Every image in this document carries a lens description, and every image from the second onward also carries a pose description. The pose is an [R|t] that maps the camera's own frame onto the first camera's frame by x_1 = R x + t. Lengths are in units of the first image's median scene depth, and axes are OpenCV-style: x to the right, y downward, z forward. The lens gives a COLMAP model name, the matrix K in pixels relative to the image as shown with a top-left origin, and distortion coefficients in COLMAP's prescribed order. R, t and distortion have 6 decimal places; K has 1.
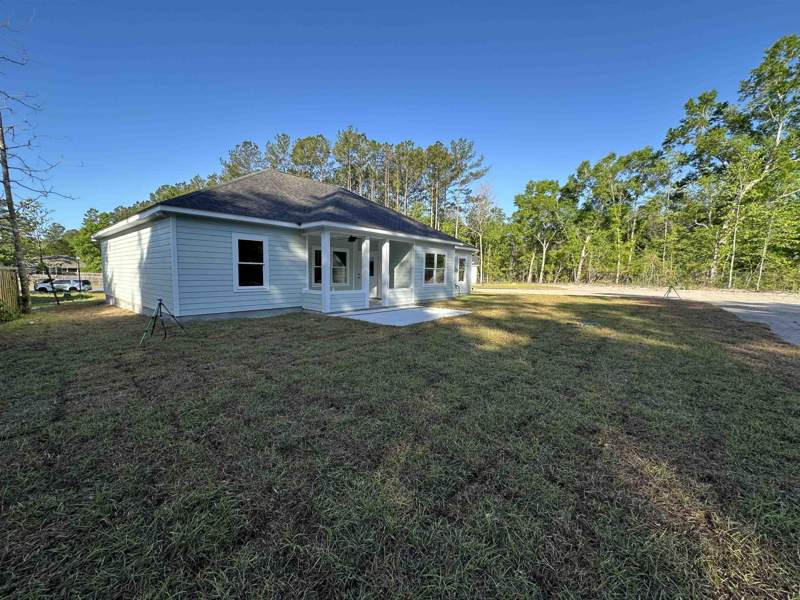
lens RADIAL K [[320.2, 0, 398.0], [0, 320.2, 297.6], [0, 0, 1]] dist [-0.002307, -0.000240]
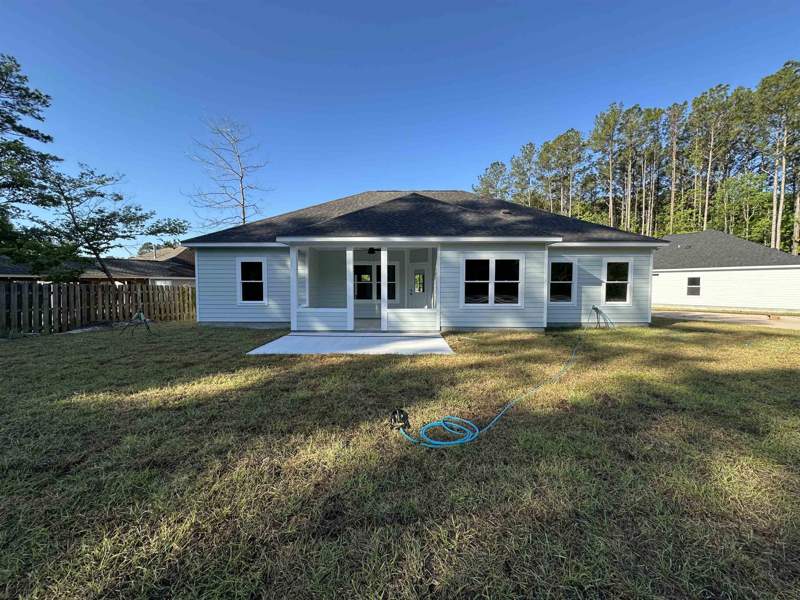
lens RADIAL K [[320.2, 0, 398.0], [0, 320.2, 297.6], [0, 0, 1]] dist [-0.002307, -0.000240]
pose [[0.639402, 0.015899, -0.768708, 0.519640], [-0.052542, 0.998353, -0.023055, -0.032662], [0.767075, 0.055131, 0.639184, 0.441445]]
